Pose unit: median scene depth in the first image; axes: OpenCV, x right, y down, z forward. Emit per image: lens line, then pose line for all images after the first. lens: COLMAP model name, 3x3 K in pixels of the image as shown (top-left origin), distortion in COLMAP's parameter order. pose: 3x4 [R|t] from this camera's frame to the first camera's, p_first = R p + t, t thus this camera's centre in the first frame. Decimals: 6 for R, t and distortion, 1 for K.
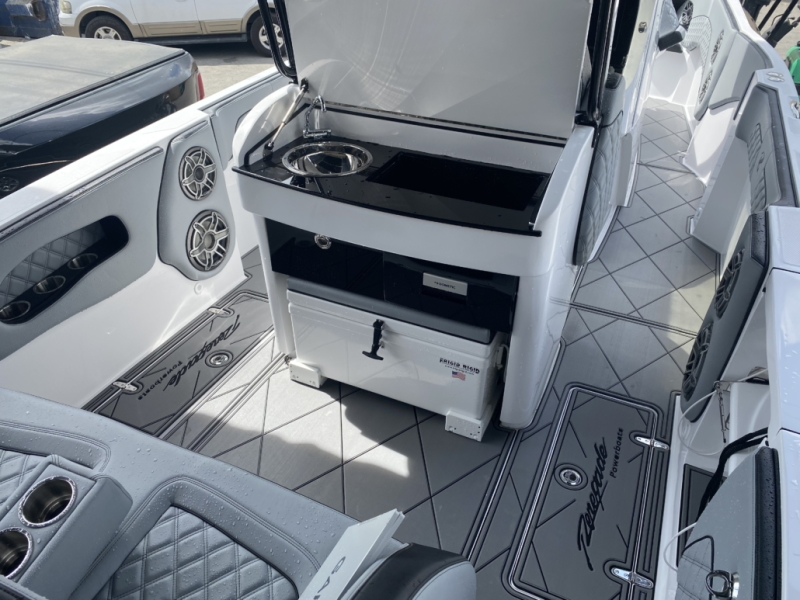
lens RADIAL K [[590.6, 0, 400.0], [0, 590.6, 300.0], [0, 0, 1]] dist [0.001178, -0.000359]
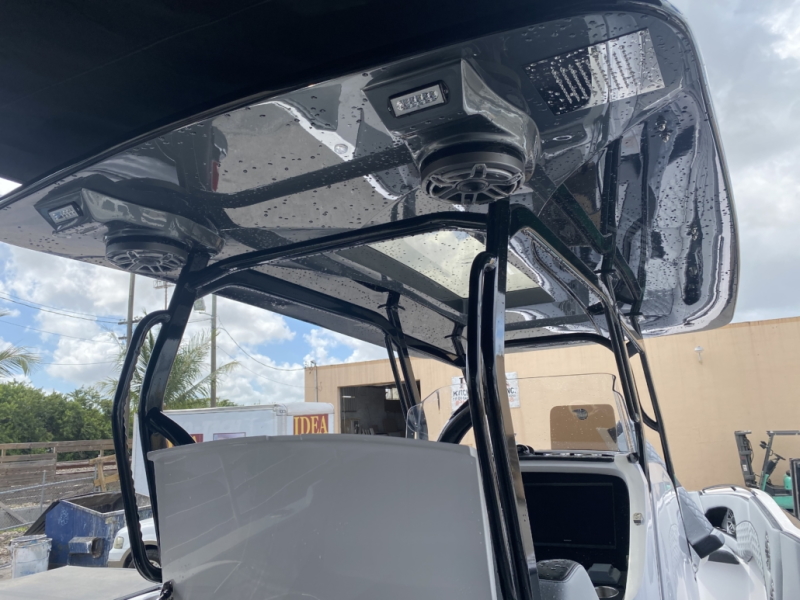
lens RADIAL K [[617.5, 0, 400.0], [0, 617.5, 300.0], [0, 0, 1]] dist [-0.003487, -0.007325]
pose [[0.995220, -0.056393, -0.079731, 0.088693], [-0.020902, 0.674506, -0.737973, -0.013036], [0.095396, 0.736112, 0.670104, 0.087438]]
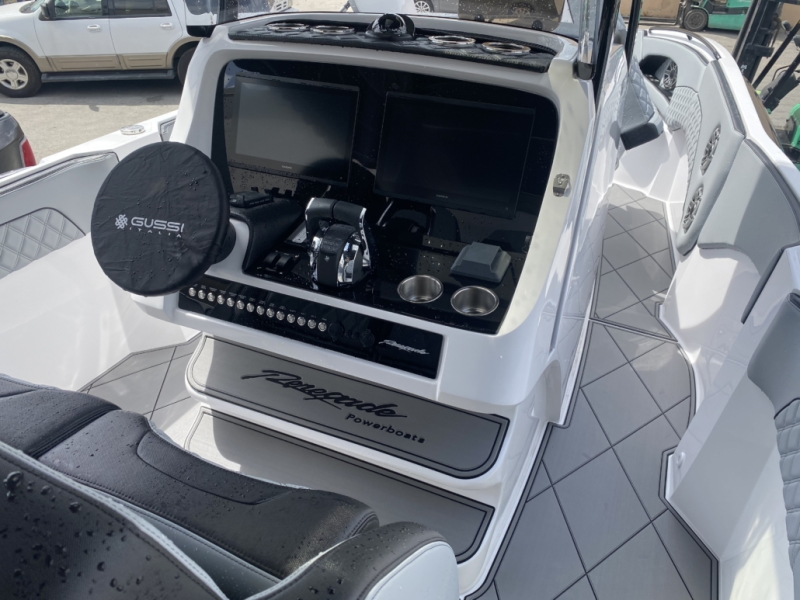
lens RADIAL K [[590.6, 0, 400.0], [0, 590.6, 300.0], [0, 0, 1]] dist [0.001178, -0.000359]
pose [[0.999821, 0.013731, 0.013007, 0.147410], [-0.013347, 0.999485, -0.029169, -0.189934], [-0.013401, 0.028991, 0.999490, 0.280953]]
